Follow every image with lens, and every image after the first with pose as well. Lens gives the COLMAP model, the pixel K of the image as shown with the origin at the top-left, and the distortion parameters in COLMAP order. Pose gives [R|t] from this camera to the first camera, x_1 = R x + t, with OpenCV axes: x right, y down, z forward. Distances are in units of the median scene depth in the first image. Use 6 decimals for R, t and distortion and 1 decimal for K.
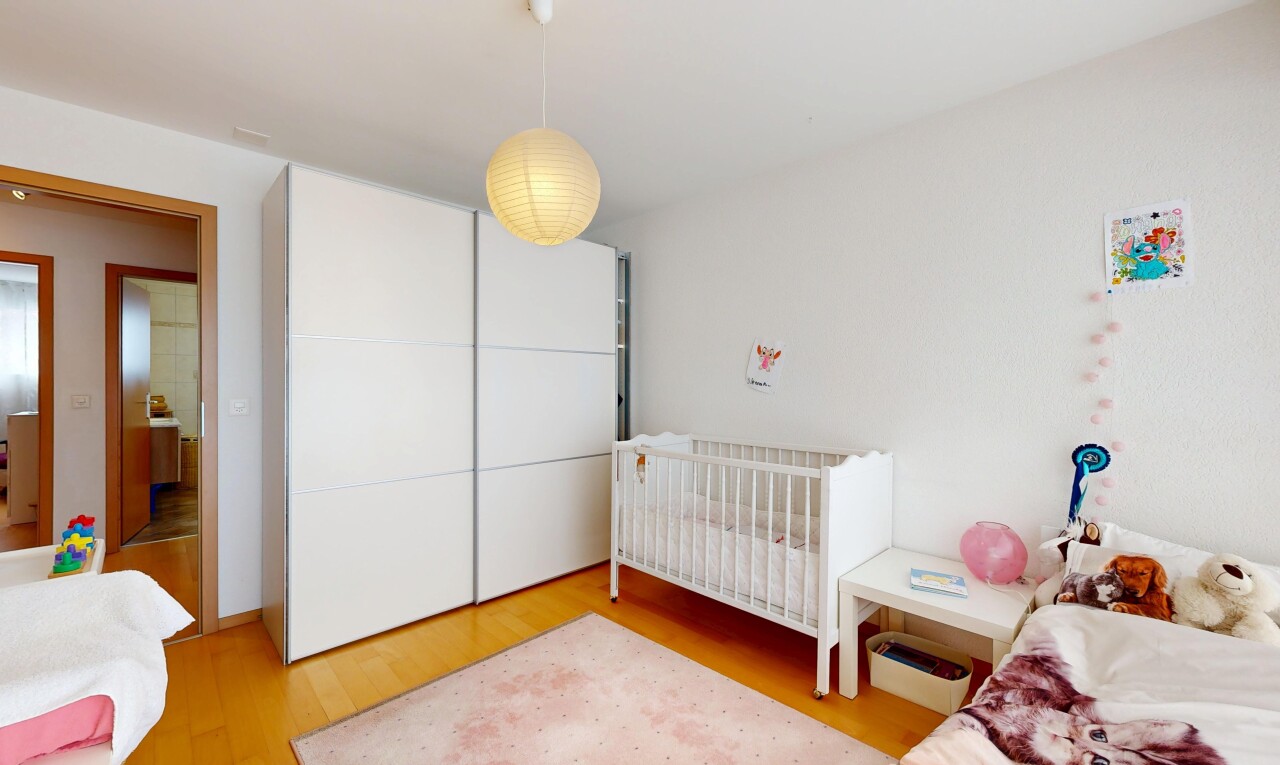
lens RADIAL K [[497.3, 0, 638.9], [0, 497.3, 381.3], [0, 0, 1]] dist [-0.000853, -0.000229]
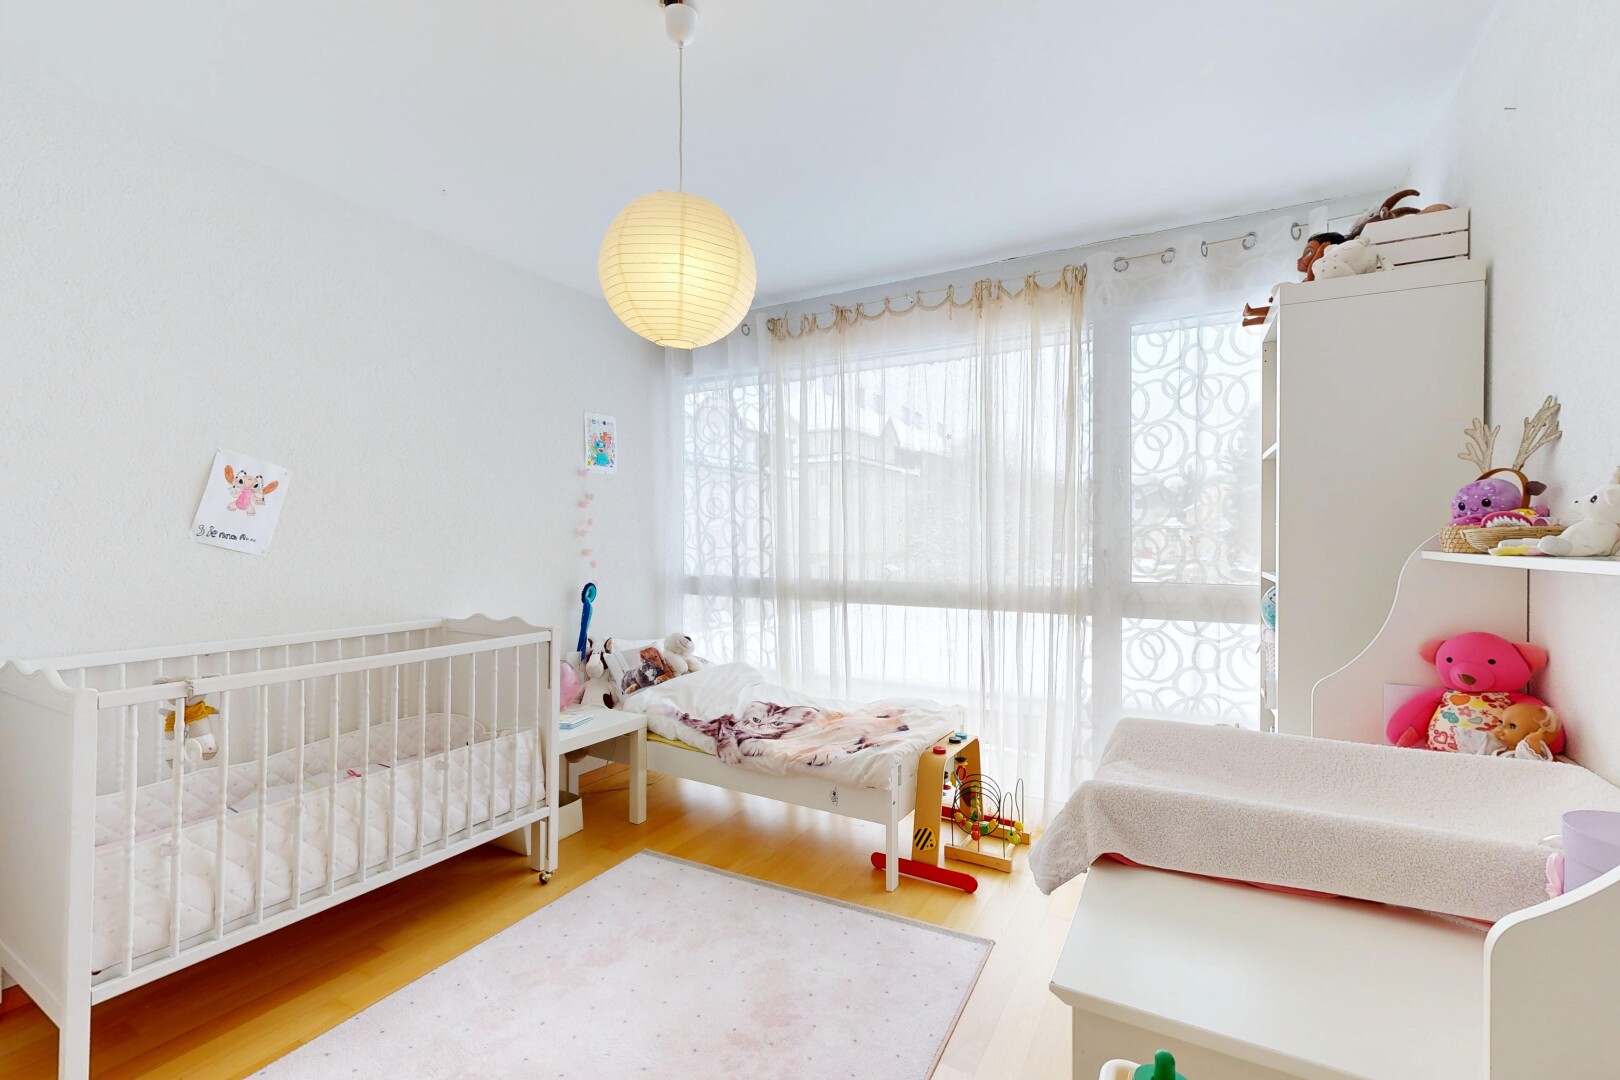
lens RADIAL K [[704.6, 0, 805.7], [0, 704.6, 542.5], [0, 0, 1]] dist [-0.002079, 0.000897]
pose [[-0.272213, -0.001365, 0.962236, -0.839454], [-0.004379, 0.999990, 0.000180, 0.011053], [-0.962227, -0.004165, -0.272217, 0.745789]]
